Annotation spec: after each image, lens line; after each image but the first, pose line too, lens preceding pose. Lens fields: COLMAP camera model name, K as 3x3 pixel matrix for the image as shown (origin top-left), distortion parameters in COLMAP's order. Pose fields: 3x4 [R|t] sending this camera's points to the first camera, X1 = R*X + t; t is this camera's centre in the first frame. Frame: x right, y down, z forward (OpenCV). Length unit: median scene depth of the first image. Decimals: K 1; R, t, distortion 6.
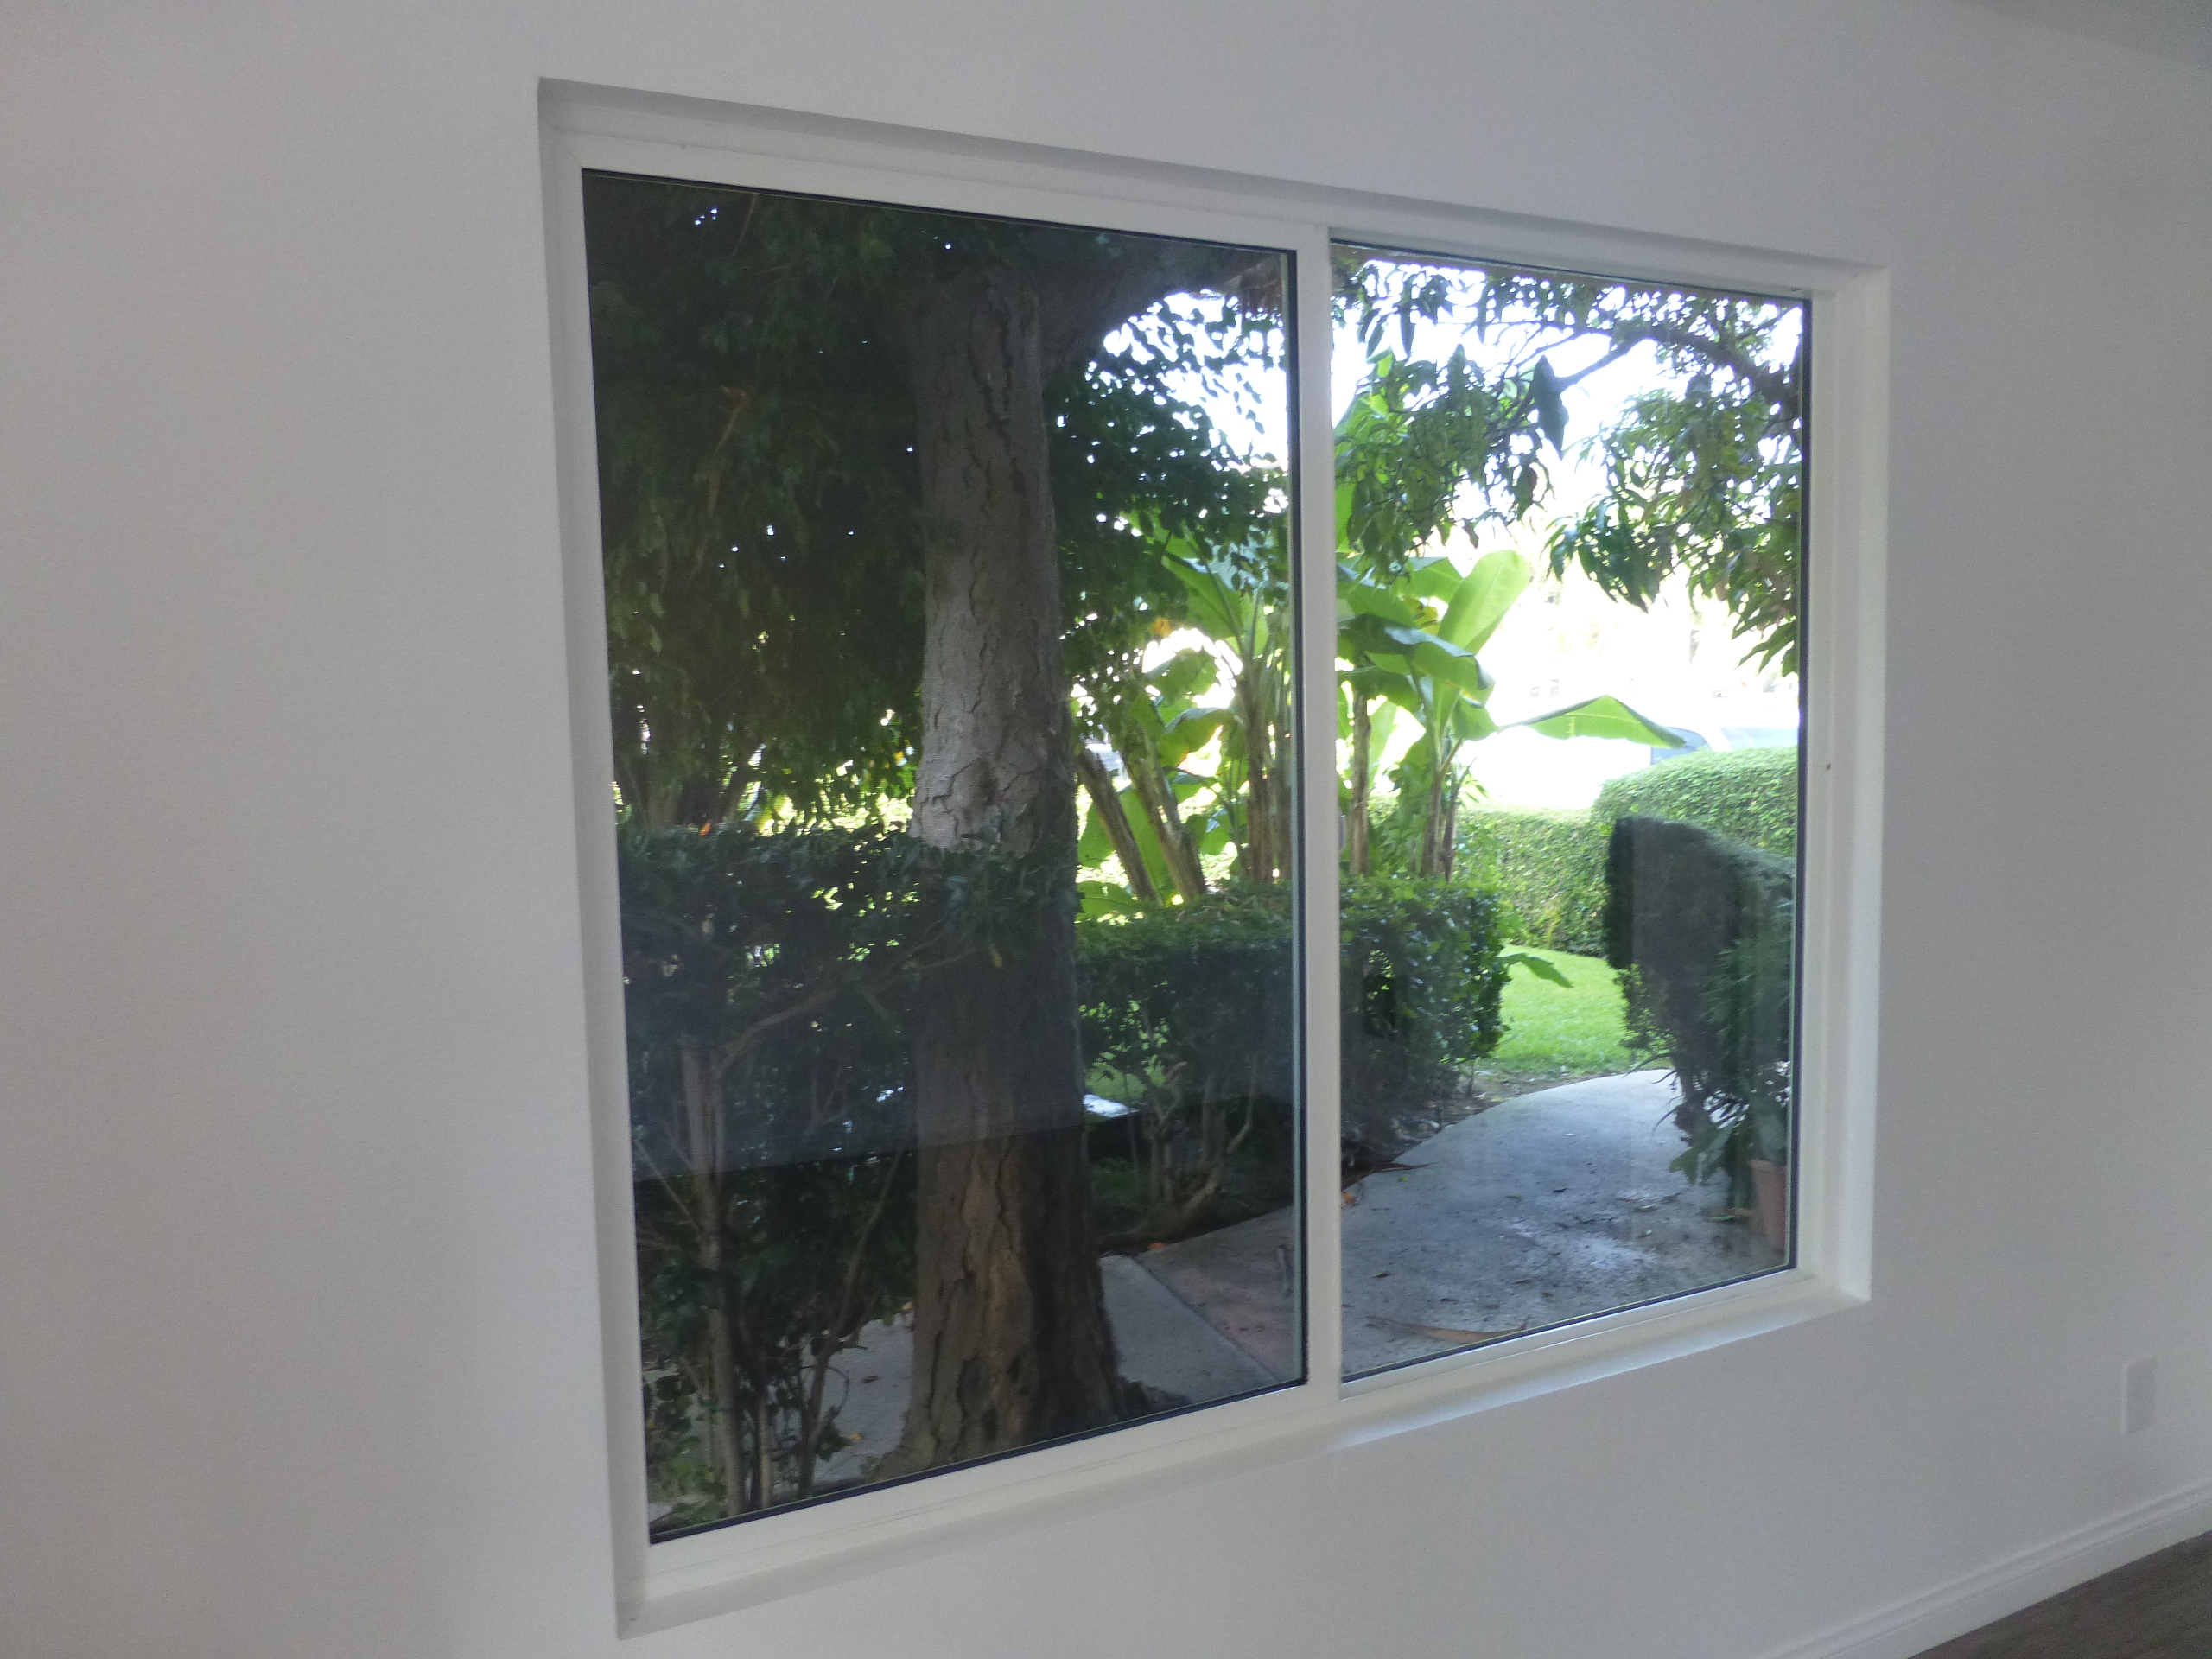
lens RADIAL K [[1585.2, 0, 1106.0], [0, 1585.2, 829.5], [0, 0, 1]] dist [-0.026003, -0.006433]
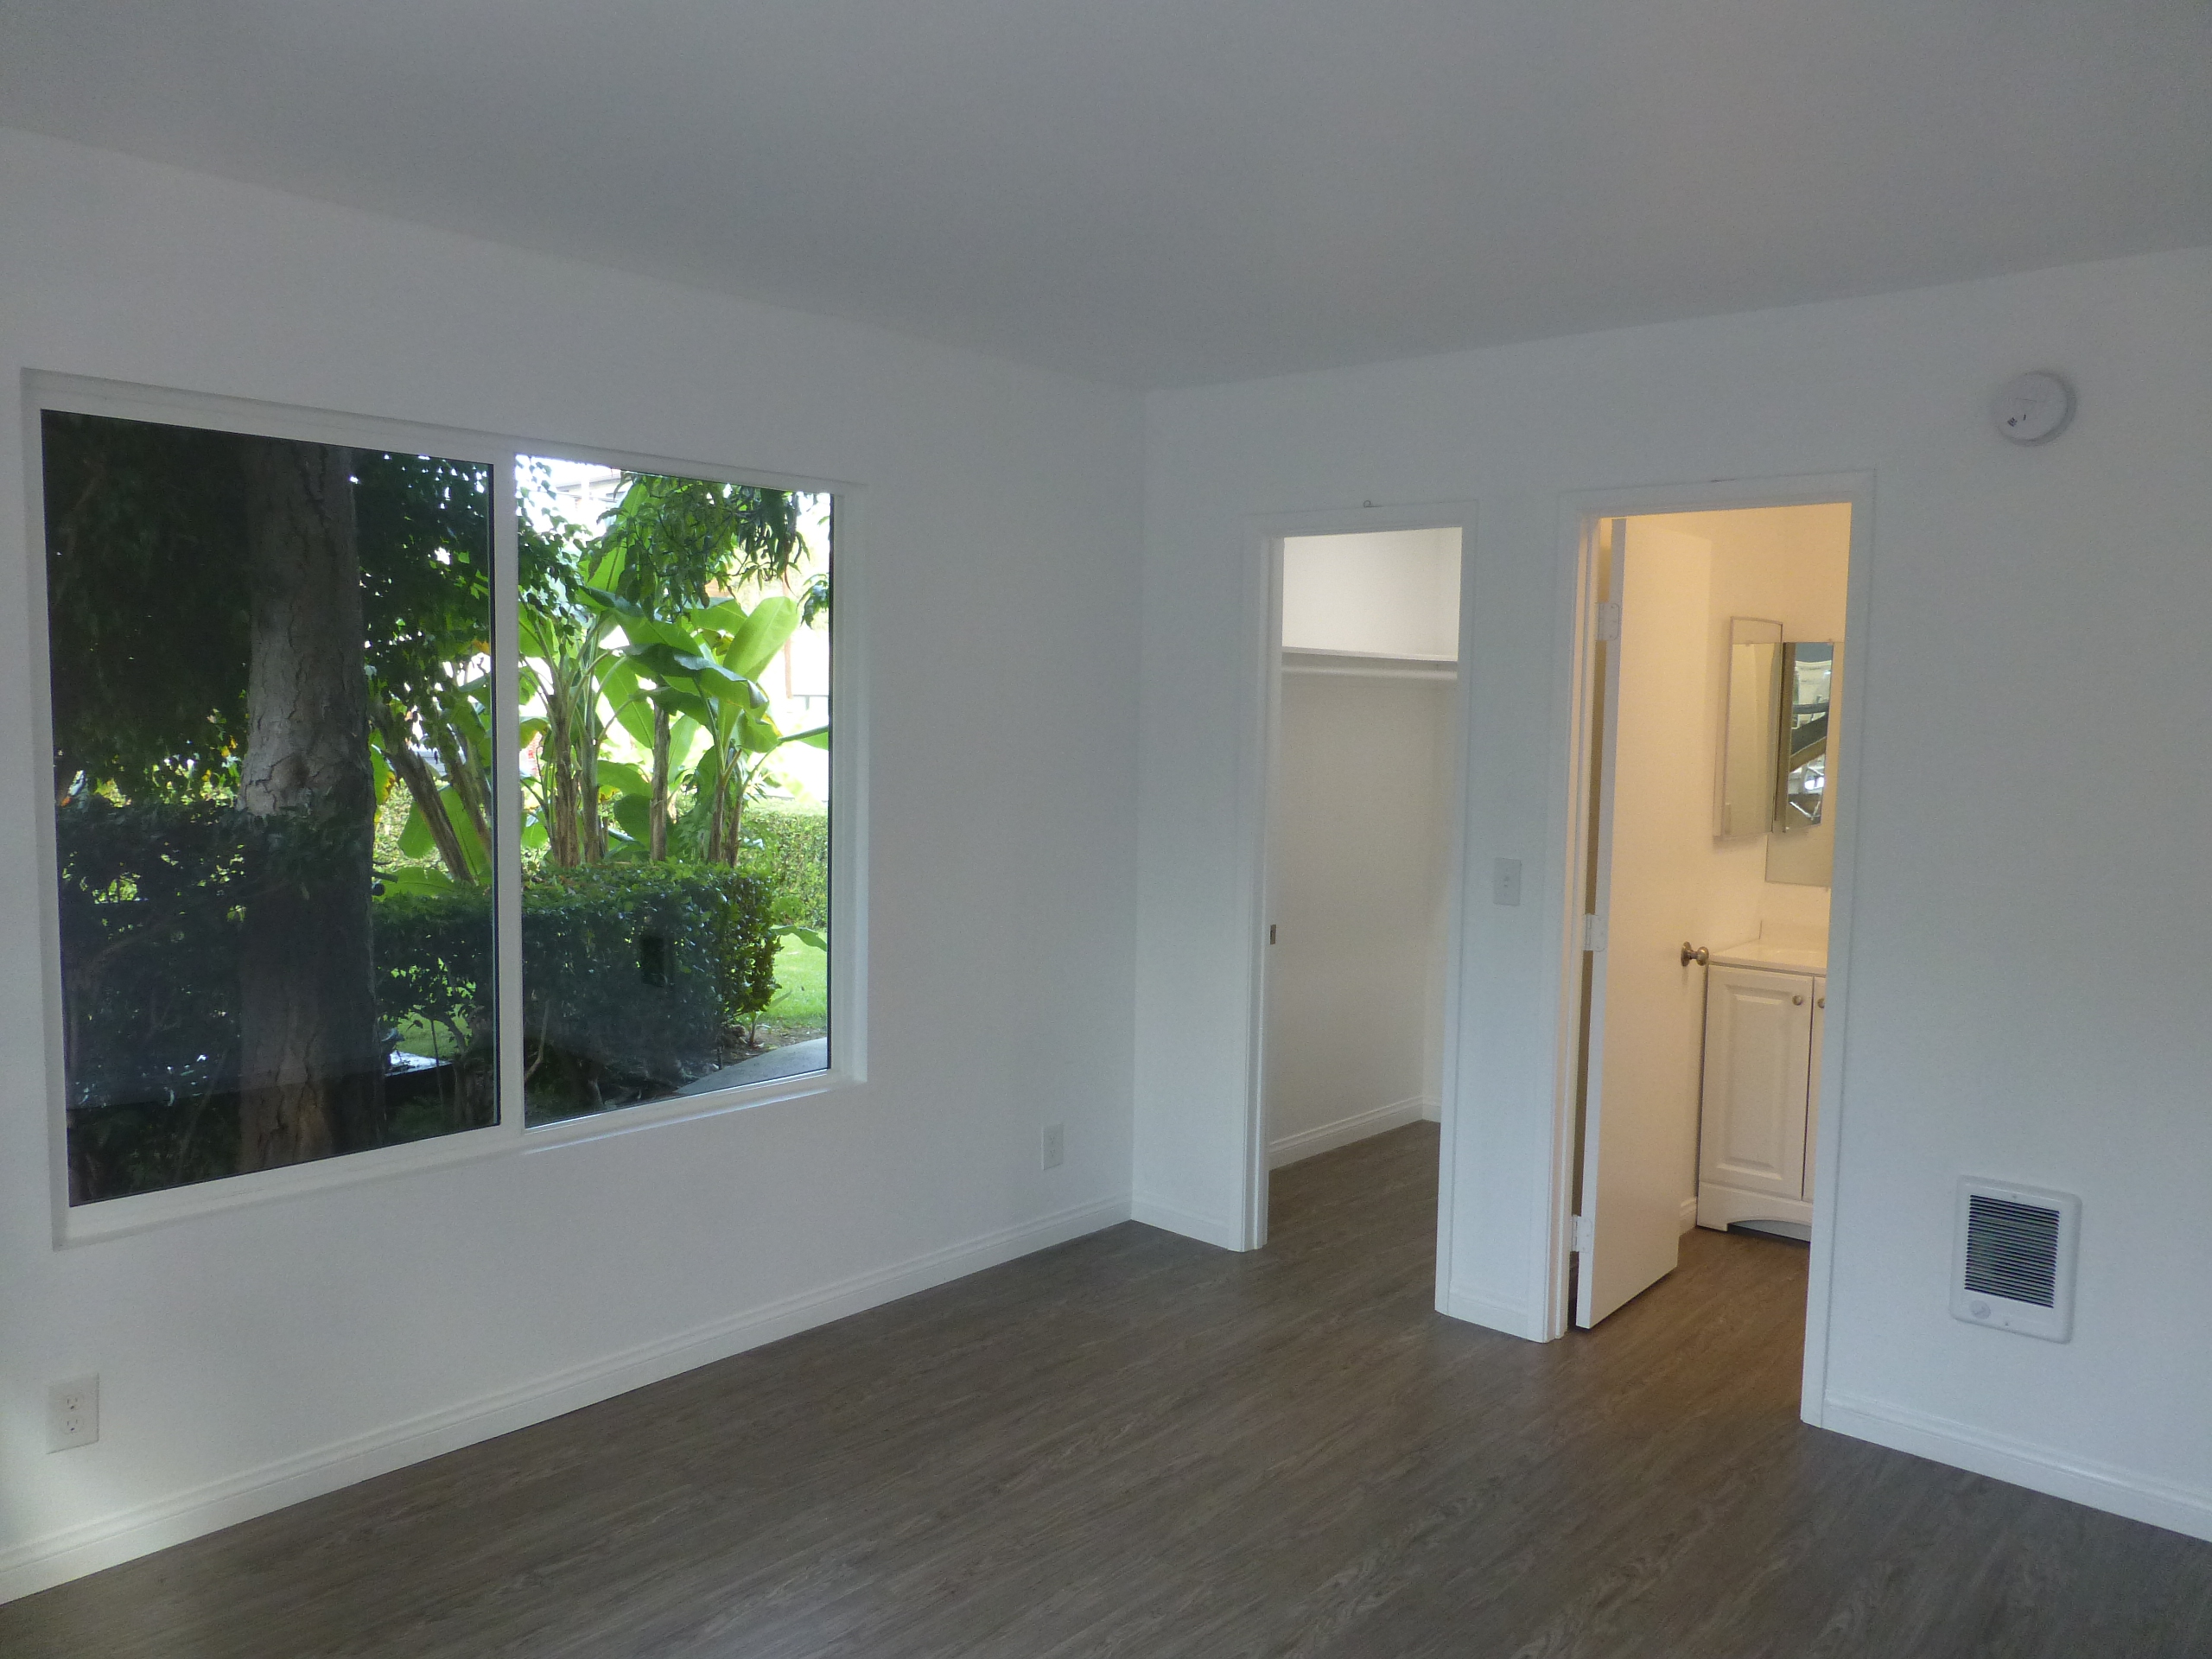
lens RADIAL K [[1585.2, 0, 1106.0], [0, 1585.2, 829.5], [0, 0, 1]] dist [-0.026003, -0.006433]
pose [[0.926019, 0.007609, 0.377400, 0.029322], [-0.004947, 0.999956, -0.008023, 0.014700], [-0.377444, 0.005562, 0.926016, -0.268699]]
